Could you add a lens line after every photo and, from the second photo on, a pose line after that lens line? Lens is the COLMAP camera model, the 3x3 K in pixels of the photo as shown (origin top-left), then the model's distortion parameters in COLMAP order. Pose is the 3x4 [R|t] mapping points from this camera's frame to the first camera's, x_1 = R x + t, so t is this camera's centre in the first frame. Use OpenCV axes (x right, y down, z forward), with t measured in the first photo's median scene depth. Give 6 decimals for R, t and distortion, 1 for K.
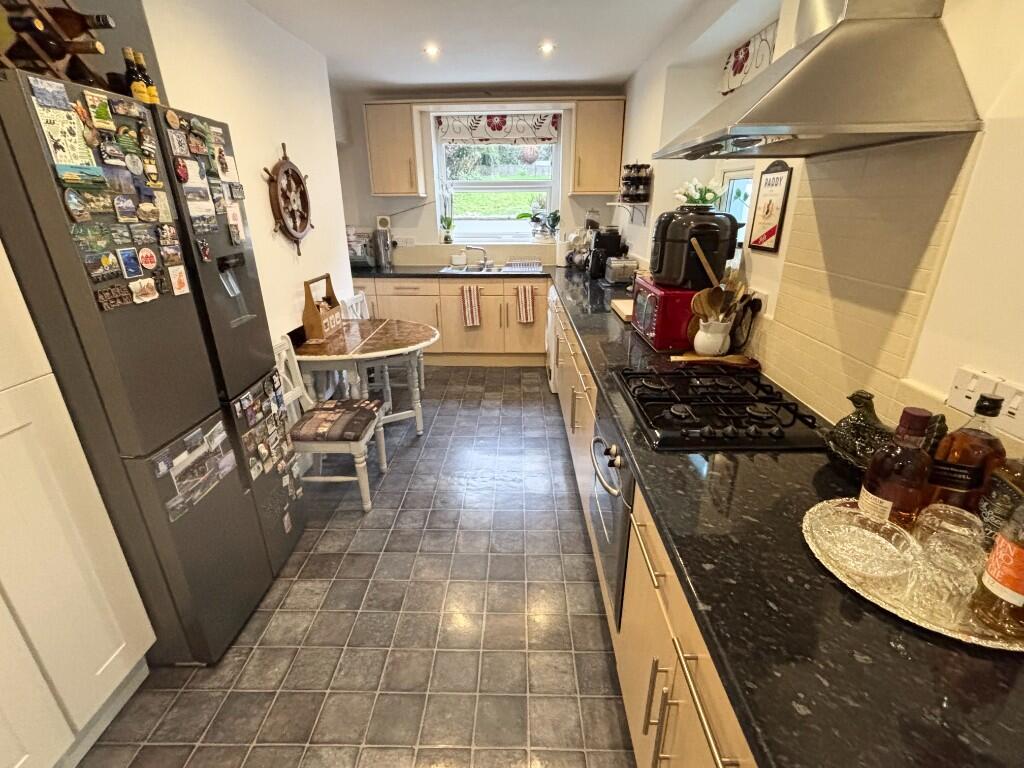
lens RADIAL K [[465.8, 0, 507.6], [0, 465.8, 385.7], [0, 0, 1]] dist [-0.007121, 0.002973]
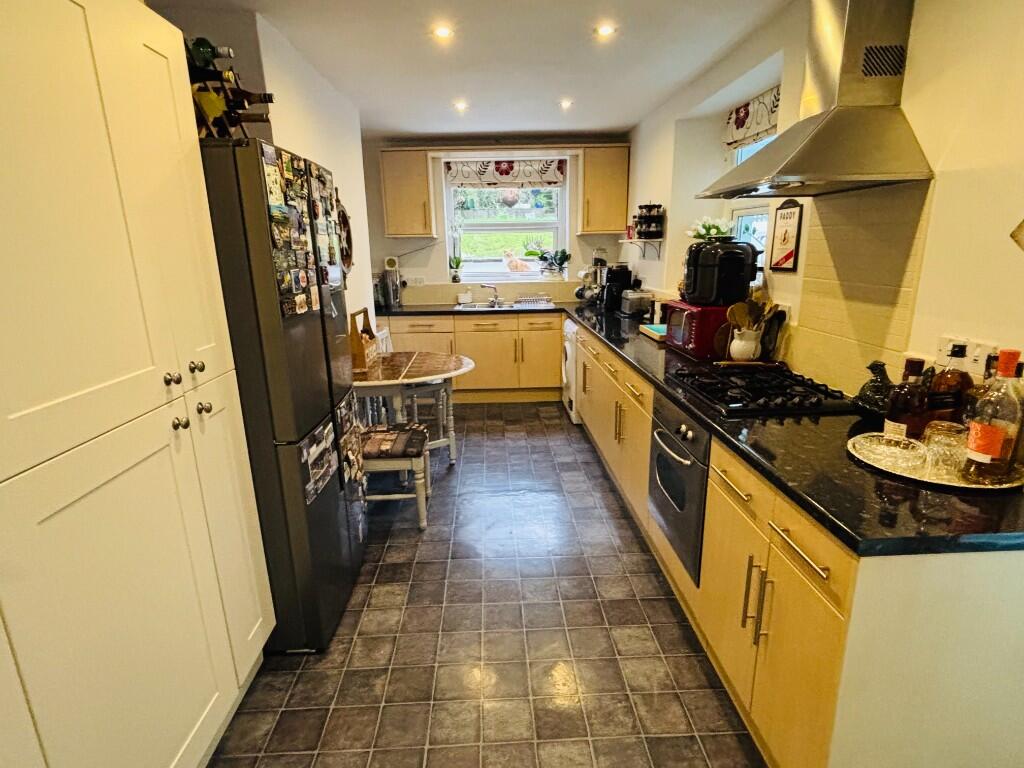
lens RADIAL K [[527.2, 0, 505.9], [0, 527.2, 390.3], [0, 0, 1]] dist [-0.002386, -0.006567]
pose [[0.998254, -0.026105, 0.052976, -0.212726], [0.031804, 0.993450, -0.109755, 0.123359], [-0.049764, 0.111248, 0.992546, -0.243647]]
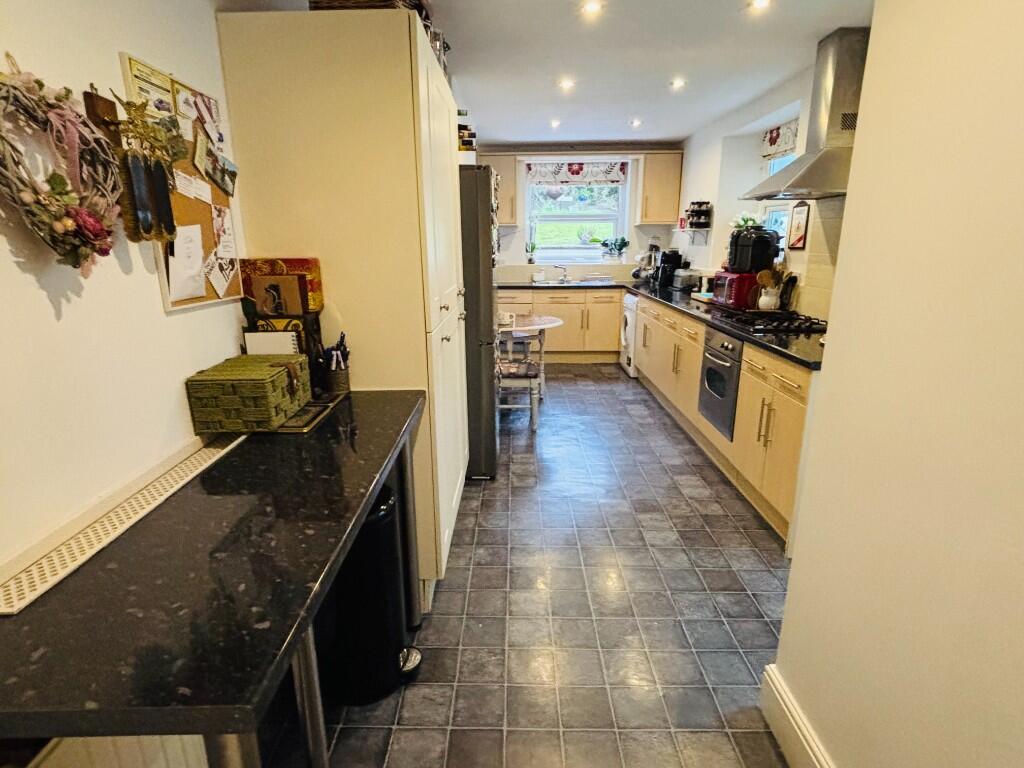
lens RADIAL K [[541.3, 0, 498.4], [0, 541.3, 396.9], [0, 0, 1]] dist [-0.017967, -0.002496]
pose [[0.999990, 0.001786, -0.004197, -0.498475], [-0.002171, 0.995599, -0.093692, 0.400320], [0.004011, 0.093701, 0.995592, -0.855833]]
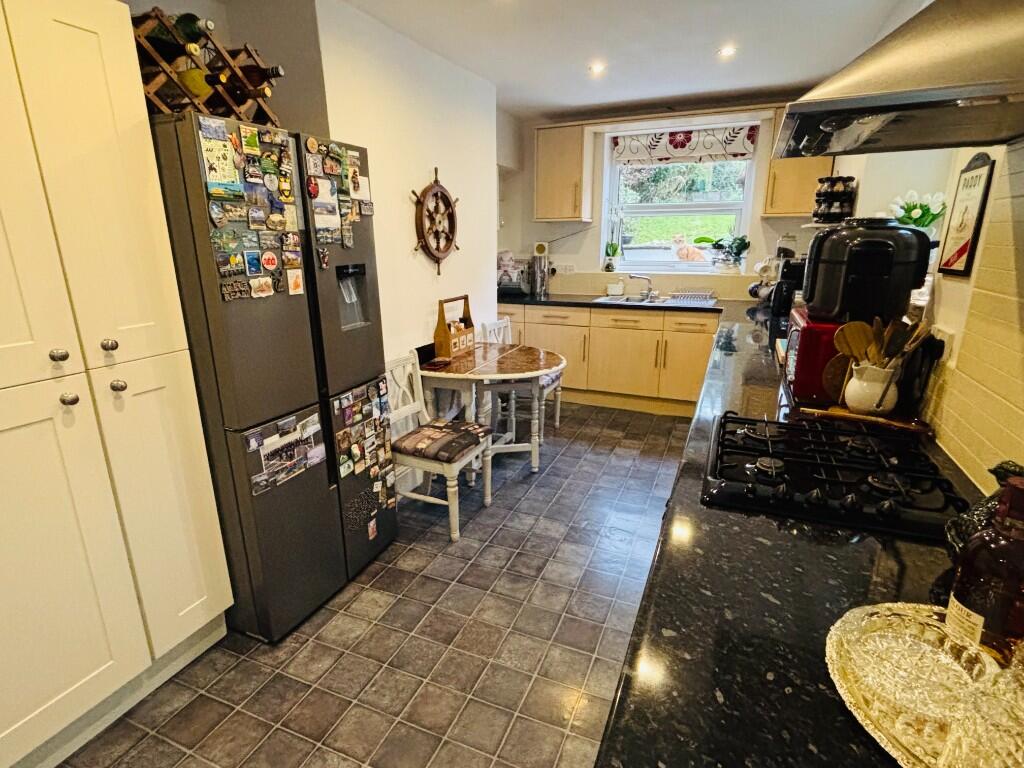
lens RADIAL K [[527.2, 0, 508.9], [0, 527.2, 389.3], [0, 0, 1]] dist [-0.002386, -0.006567]
pose [[0.927811, 0.105473, -0.357829, 0.186047], [-0.137124, 0.988472, -0.064187, 0.030000], [0.346934, 0.108621, 0.931578, 0.011096]]
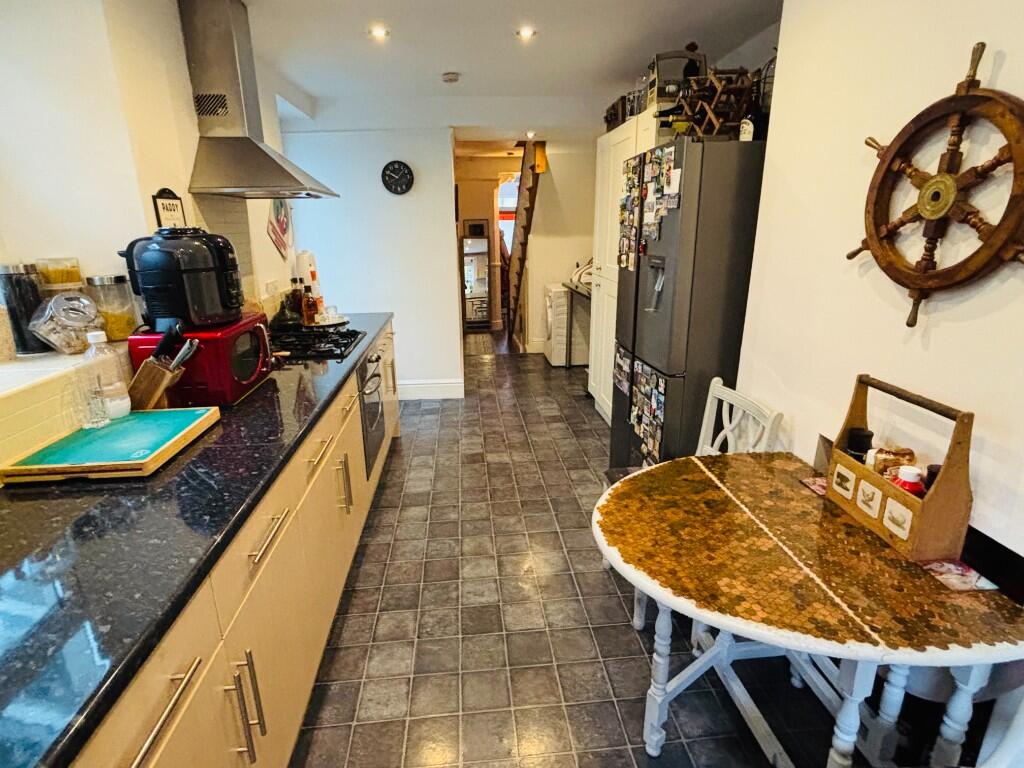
lens RADIAL K [[527.2, 0, 507.6], [0, 527.2, 383.7], [0, 0, 1]] dist [-0.002386, -0.006567]
pose [[-0.993354, 0.058662, -0.099031, -0.054403], [-0.014620, 0.789102, 0.614089, -0.721952], [0.114169, 0.611455, -0.782999, 1.889998]]
